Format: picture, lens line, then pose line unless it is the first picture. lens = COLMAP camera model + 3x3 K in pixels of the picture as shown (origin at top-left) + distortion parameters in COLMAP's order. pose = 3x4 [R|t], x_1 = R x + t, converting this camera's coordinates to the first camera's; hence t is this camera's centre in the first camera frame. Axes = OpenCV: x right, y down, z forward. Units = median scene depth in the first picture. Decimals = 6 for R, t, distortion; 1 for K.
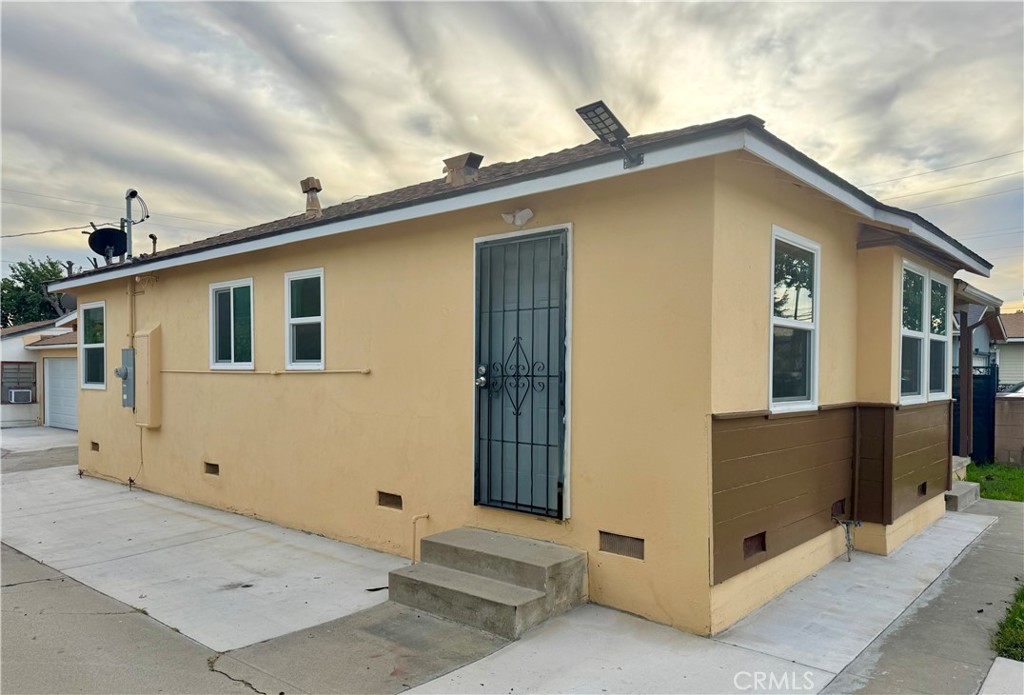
lens RADIAL K [[729.1, 0, 515.9], [0, 729.1, 357.1], [0, 0, 1]] dist [0.033142, -0.013452]
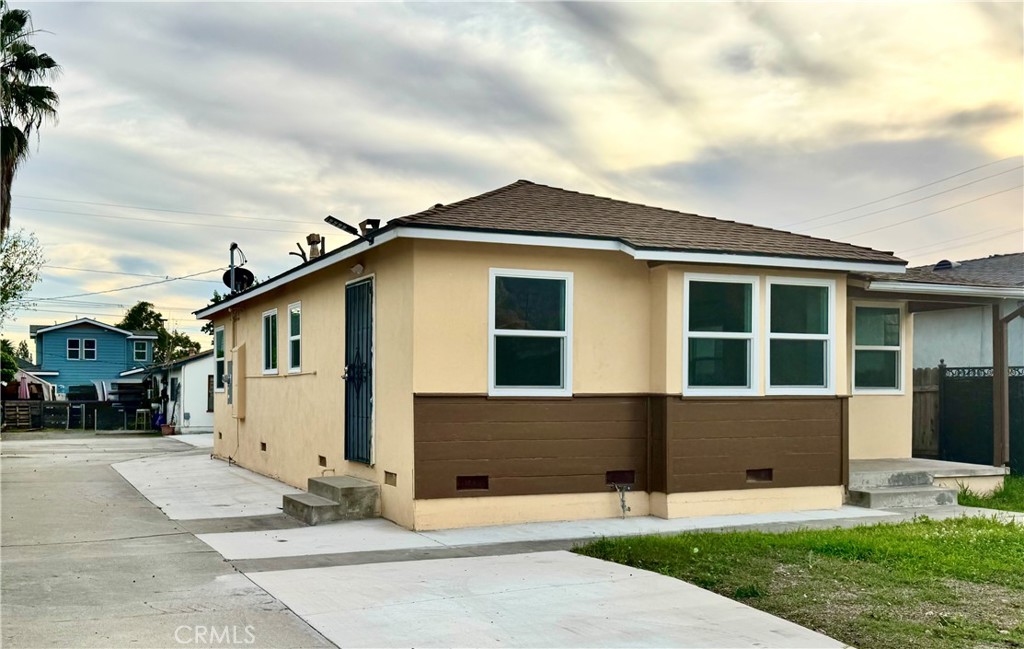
lens RADIAL K [[1127.1, 0, 511.3], [0, 1127.1, 324.3], [0, 0, 1]] dist [0.023244, 0.000000]
pose [[0.890769, -0.032723, -0.453277, 0.875933], [0.013259, 0.998851, -0.046054, 0.024267], [0.454263, 0.035013, 0.890179, -0.618607]]
